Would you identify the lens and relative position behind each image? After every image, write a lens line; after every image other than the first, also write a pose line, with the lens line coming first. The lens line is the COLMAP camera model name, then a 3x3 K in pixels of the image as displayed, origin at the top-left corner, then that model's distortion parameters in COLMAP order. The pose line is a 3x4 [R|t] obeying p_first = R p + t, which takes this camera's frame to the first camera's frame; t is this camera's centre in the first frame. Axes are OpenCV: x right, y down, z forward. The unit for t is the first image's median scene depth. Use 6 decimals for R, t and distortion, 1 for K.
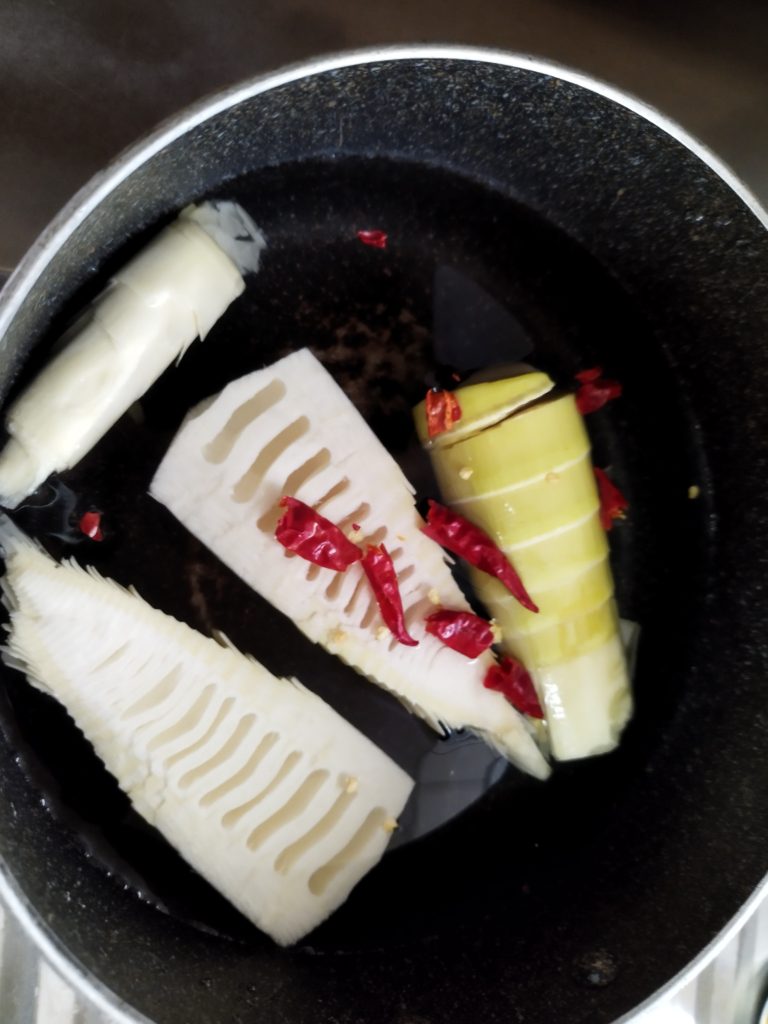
lens RADIAL K [[807.8, 0, 386.5], [0, 807.8, 513.6], [0, 0, 1]] dist [-0.007287, -0.016122]
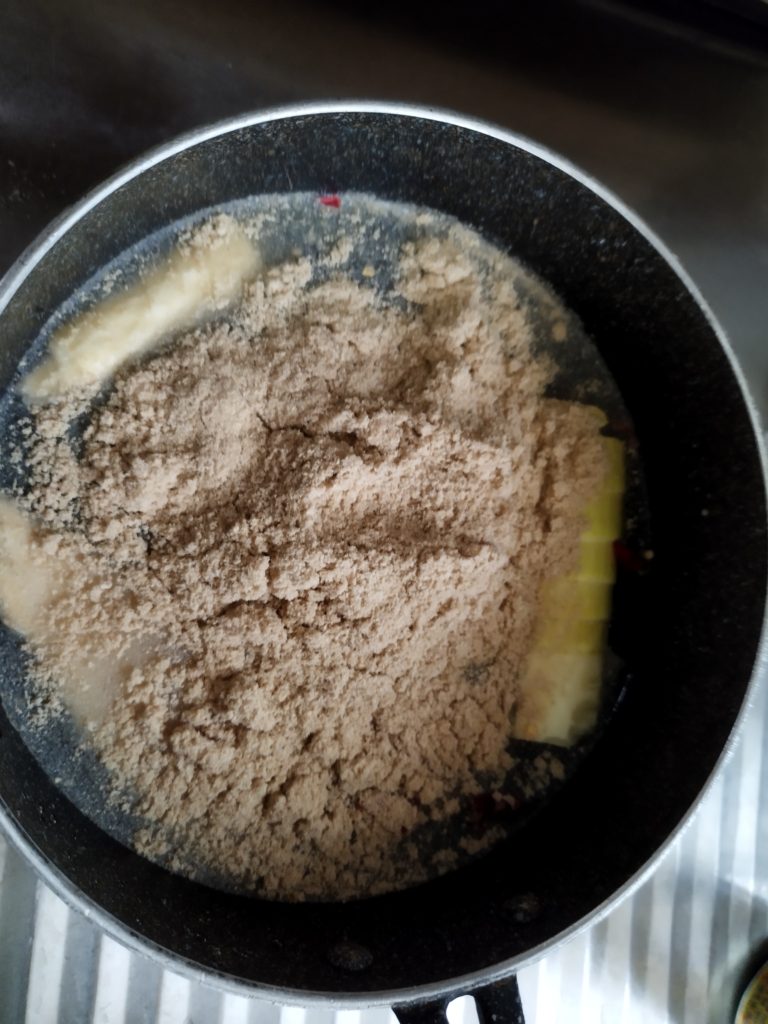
lens RADIAL K [[777.9, 0, 380.1], [0, 777.9, 509.6], [0, 0, 1]] dist [-0.067309, 0.001349]
pose [[0.998345, -0.007432, -0.057031, 0.149663], [0.003646, 0.997799, -0.066204, 0.101373], [0.057398, 0.065887, 0.996175, -0.101714]]
